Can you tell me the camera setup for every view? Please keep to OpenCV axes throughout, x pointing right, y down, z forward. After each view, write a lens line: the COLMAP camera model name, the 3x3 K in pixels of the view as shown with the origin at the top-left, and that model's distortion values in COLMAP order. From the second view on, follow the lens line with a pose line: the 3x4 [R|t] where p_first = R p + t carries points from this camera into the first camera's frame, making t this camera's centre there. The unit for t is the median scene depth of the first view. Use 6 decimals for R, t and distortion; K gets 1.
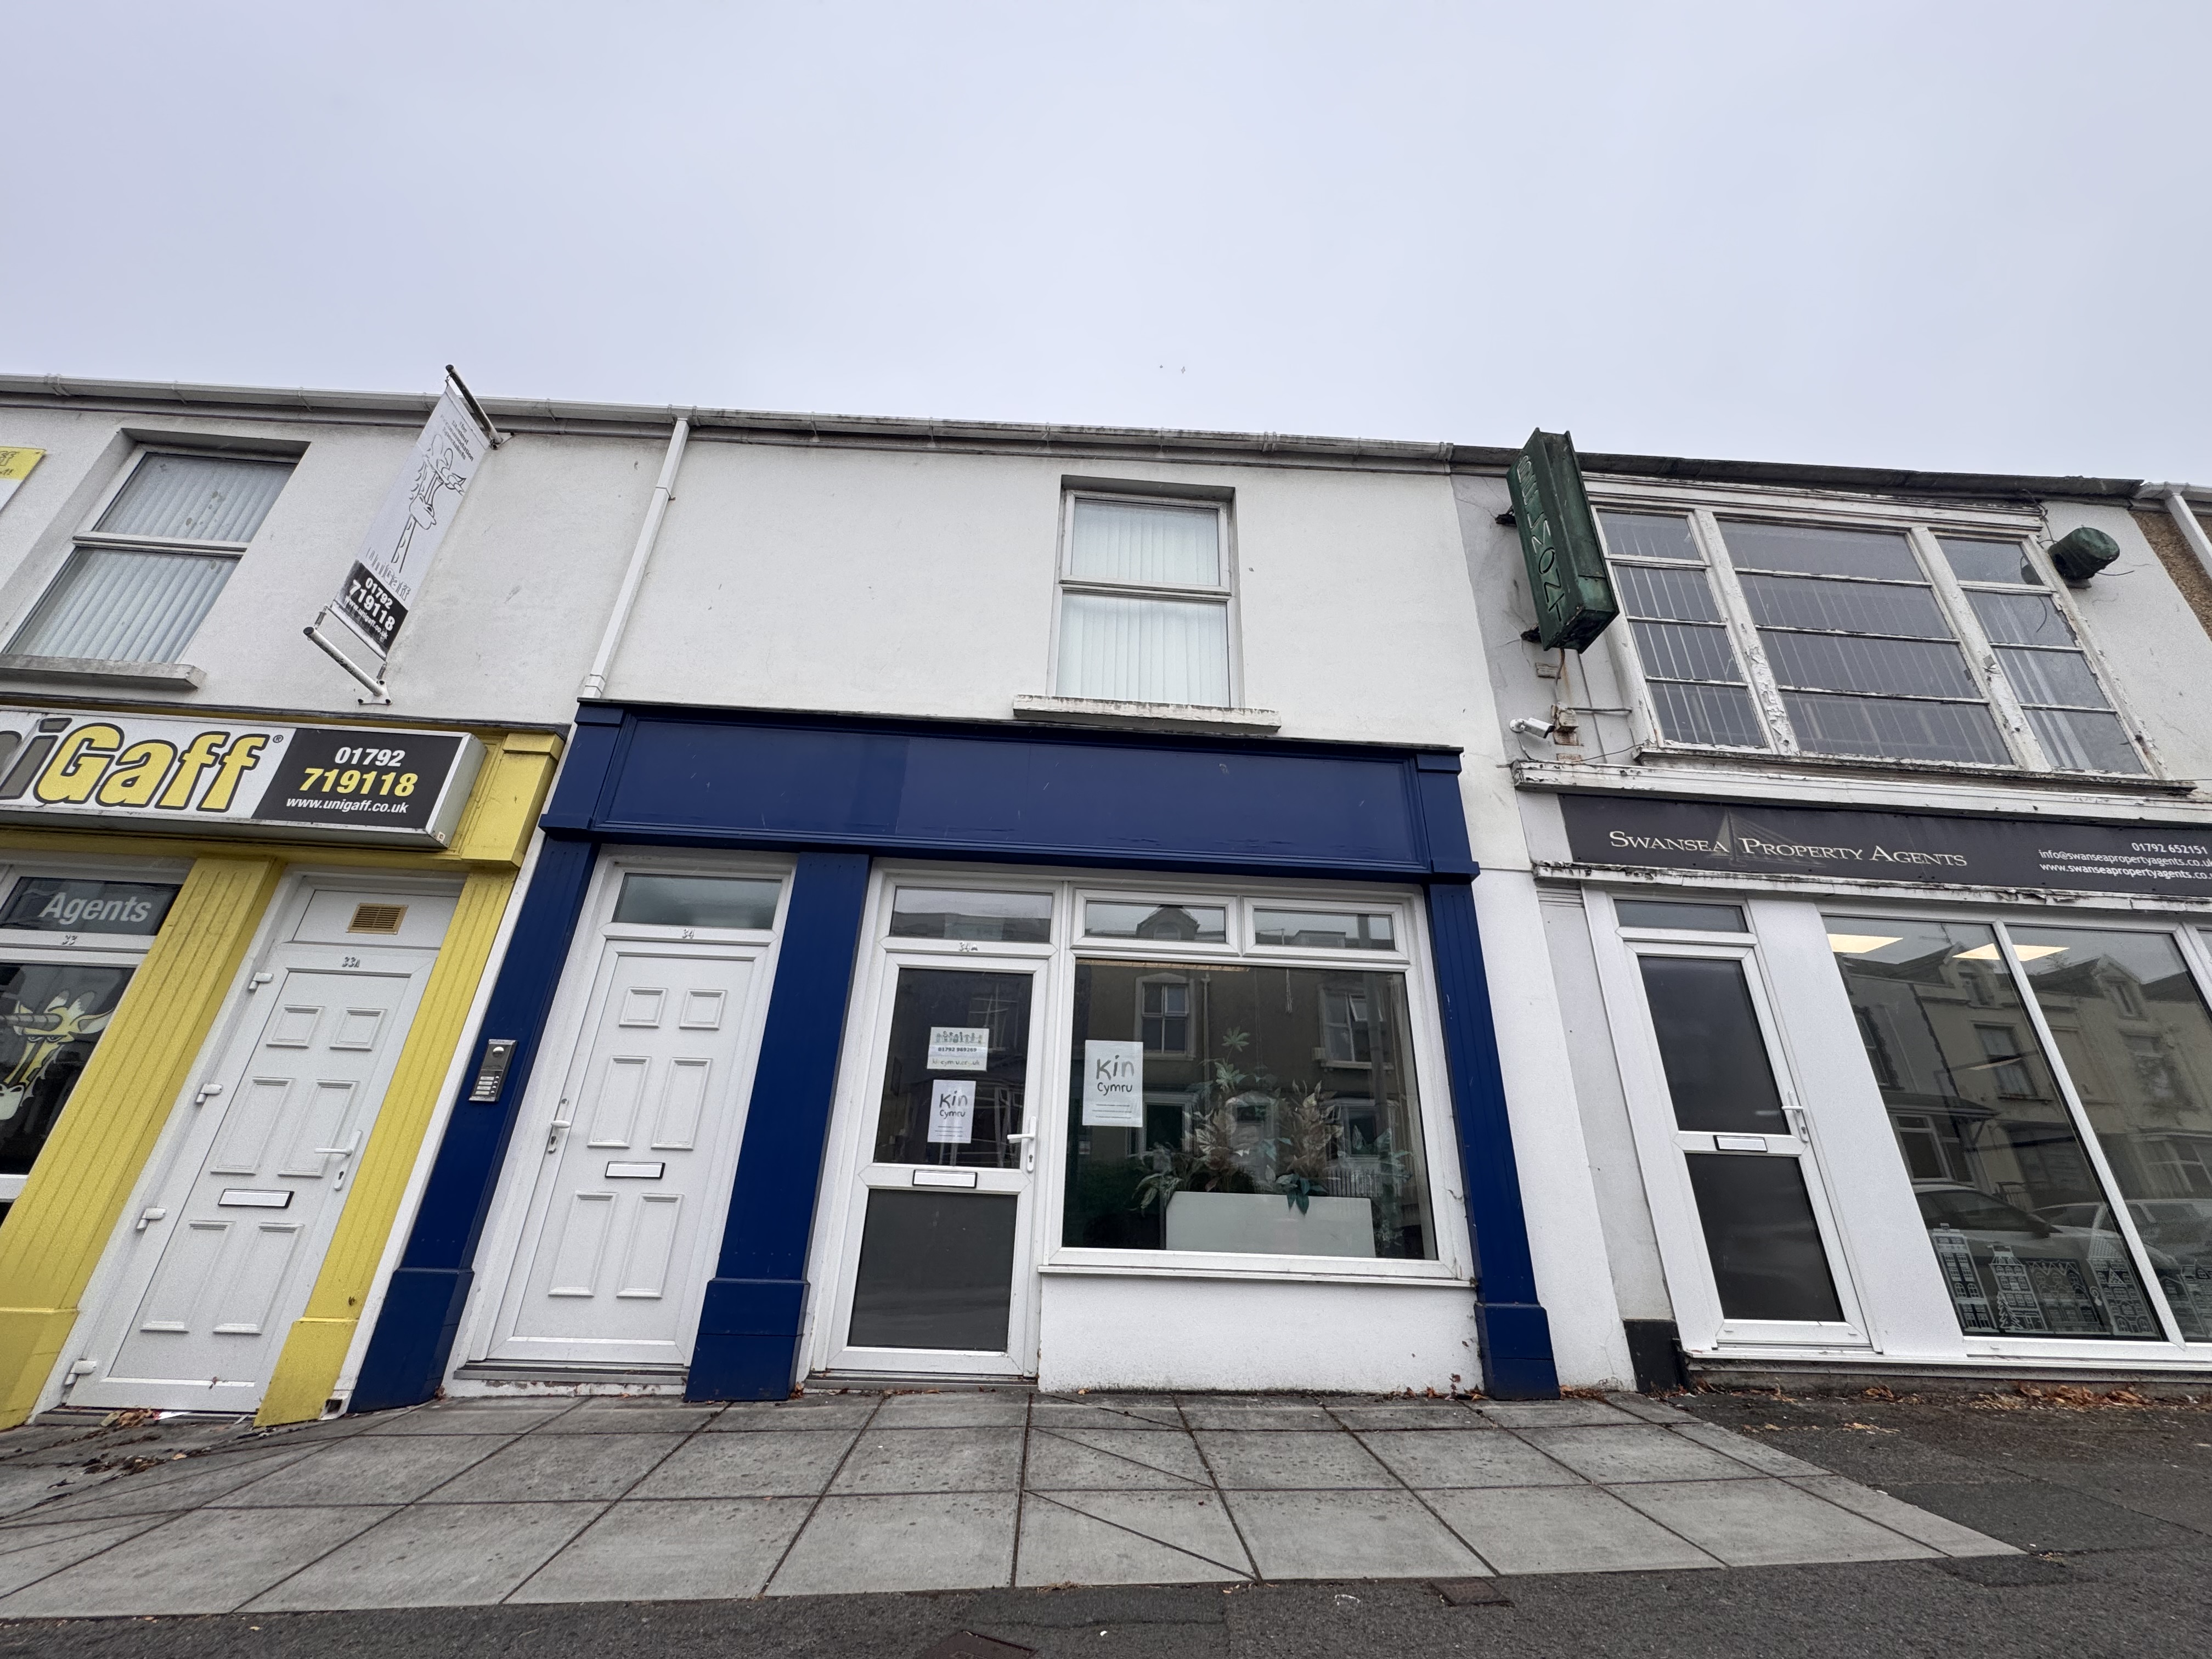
lens RADIAL K [[879.5, 0, 1106.1], [0, 879.5, 829.5], [0, 0, 1]] dist [-0.002440, 0.000179]
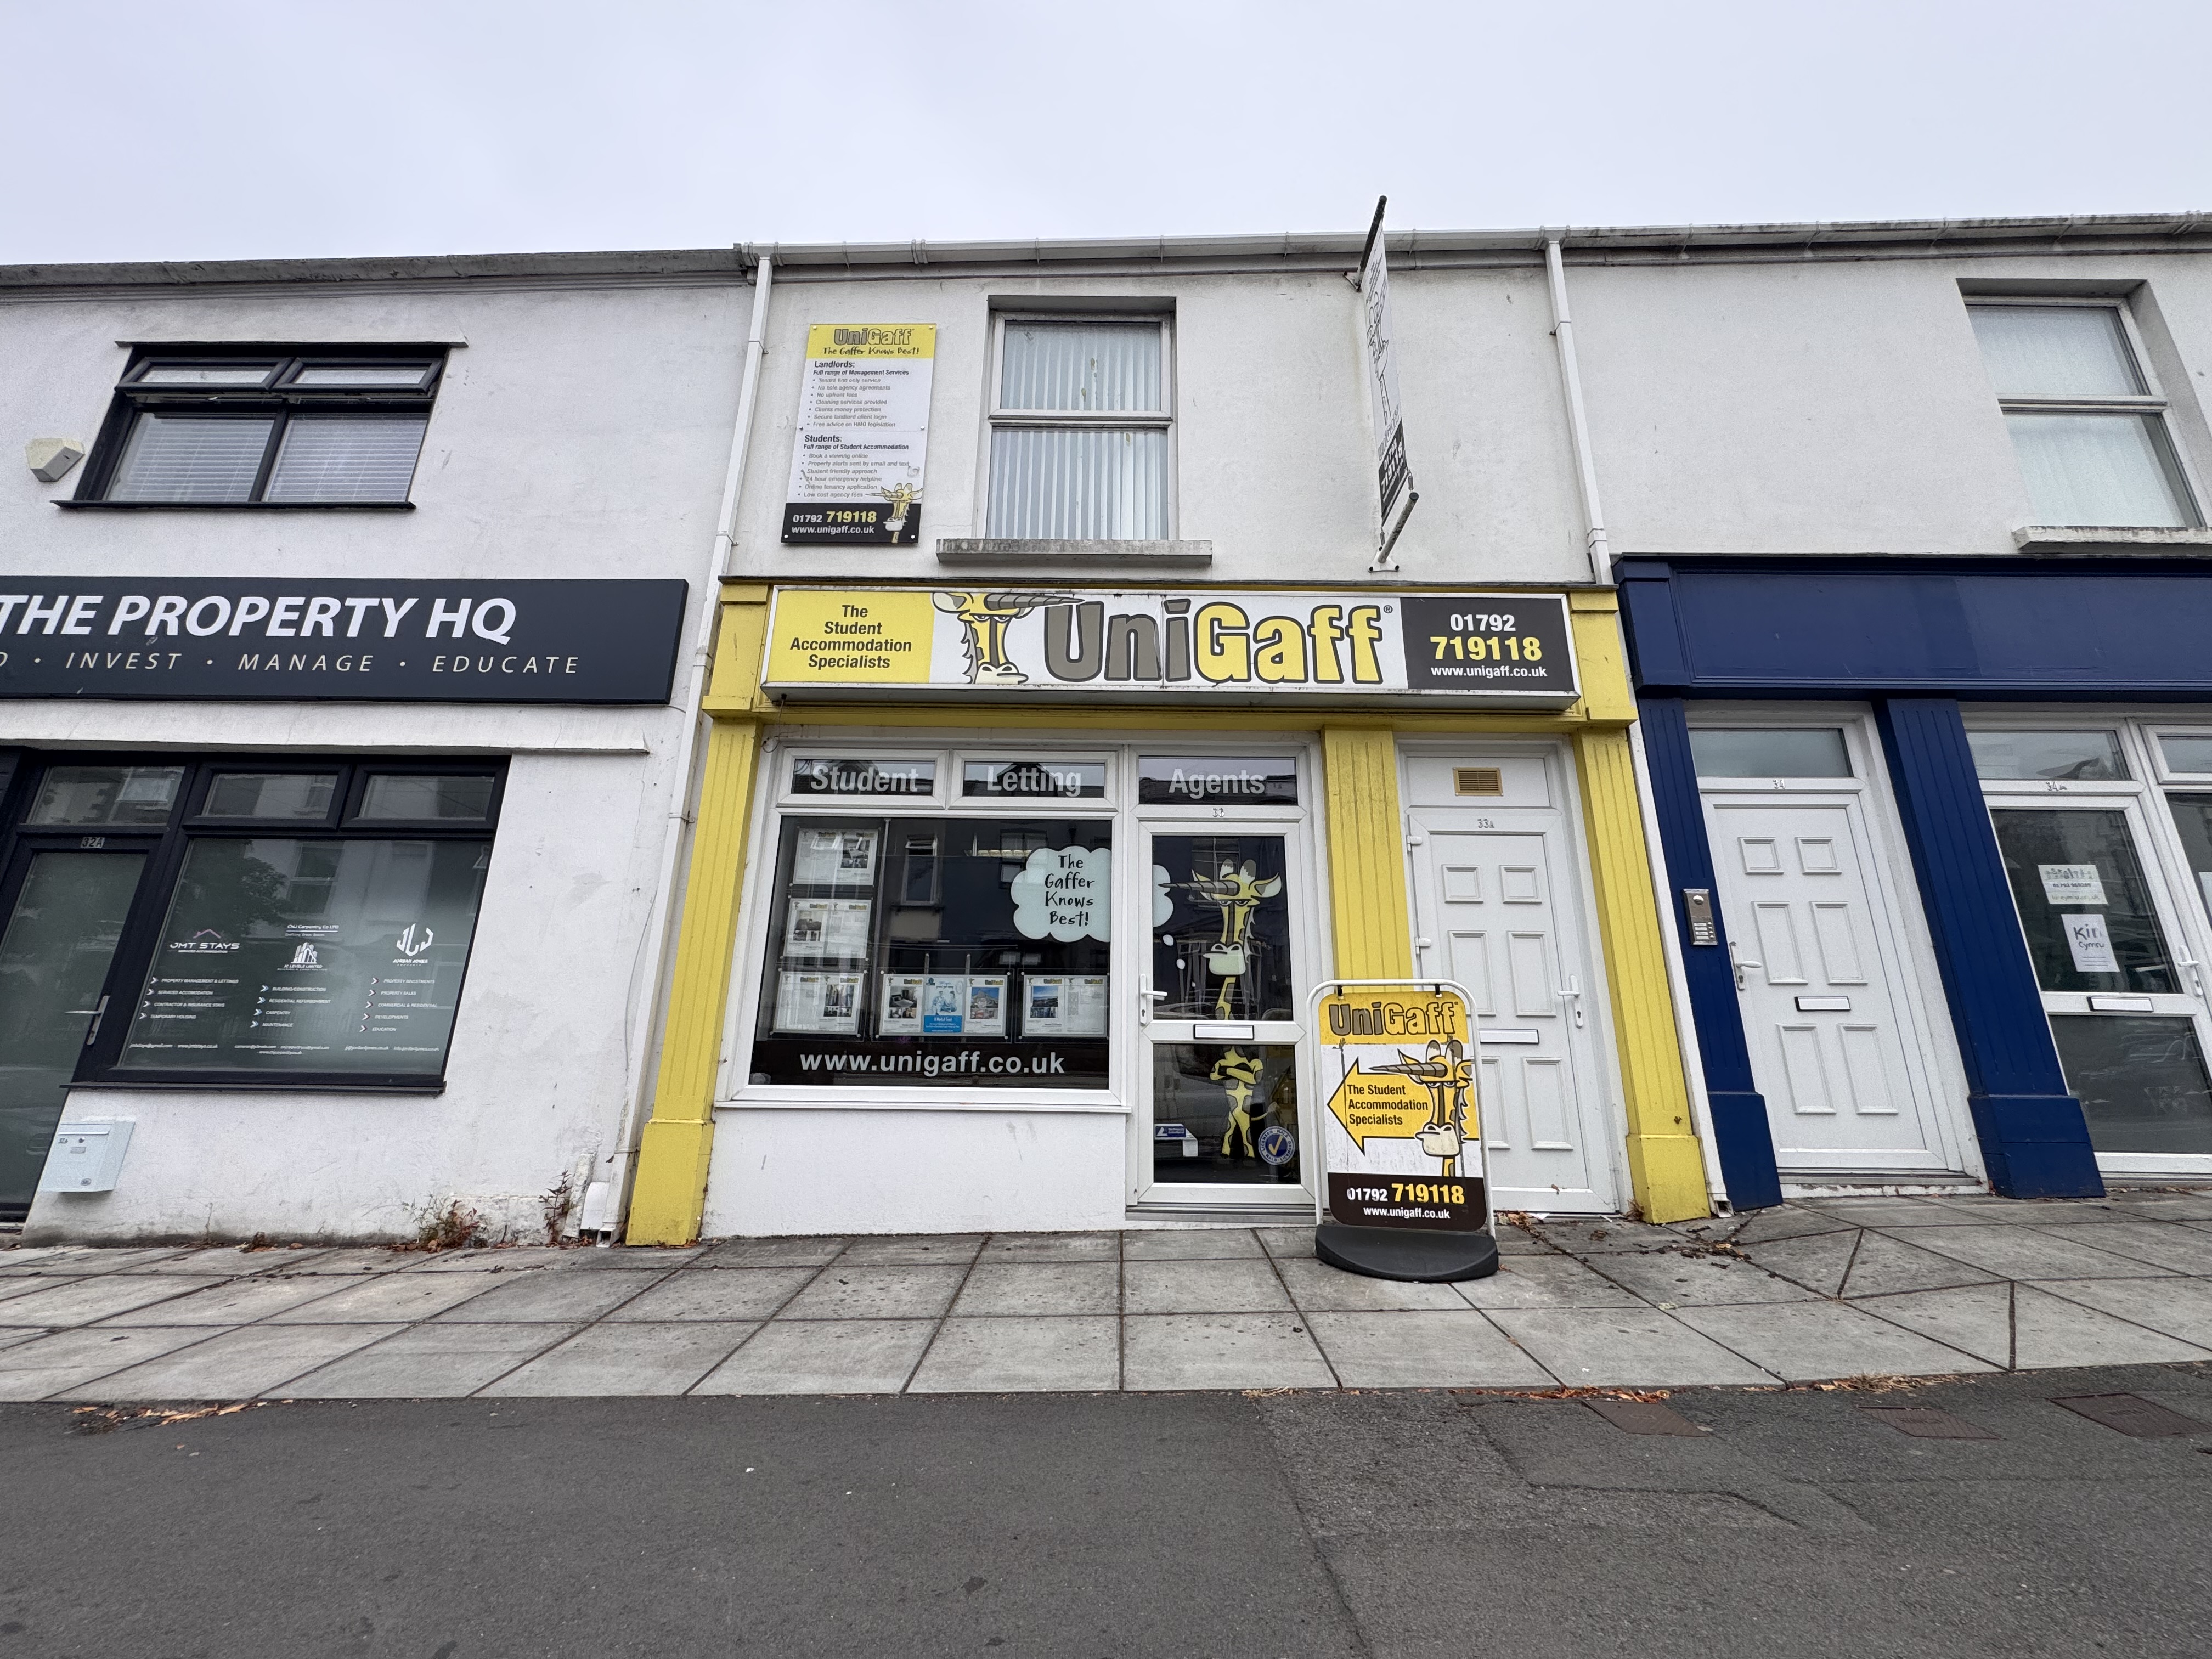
lens RADIAL K [[879.5, 0, 1210.9], [0, 879.5, 824.2], [0, 0, 1]] dist [-0.002440, 0.000179]
pose [[0.997506, -0.036567, -0.060366, -1.104691], [0.045694, 0.986461, 0.157501, -0.027715], [0.053790, -0.159866, 0.985672, -0.054454]]
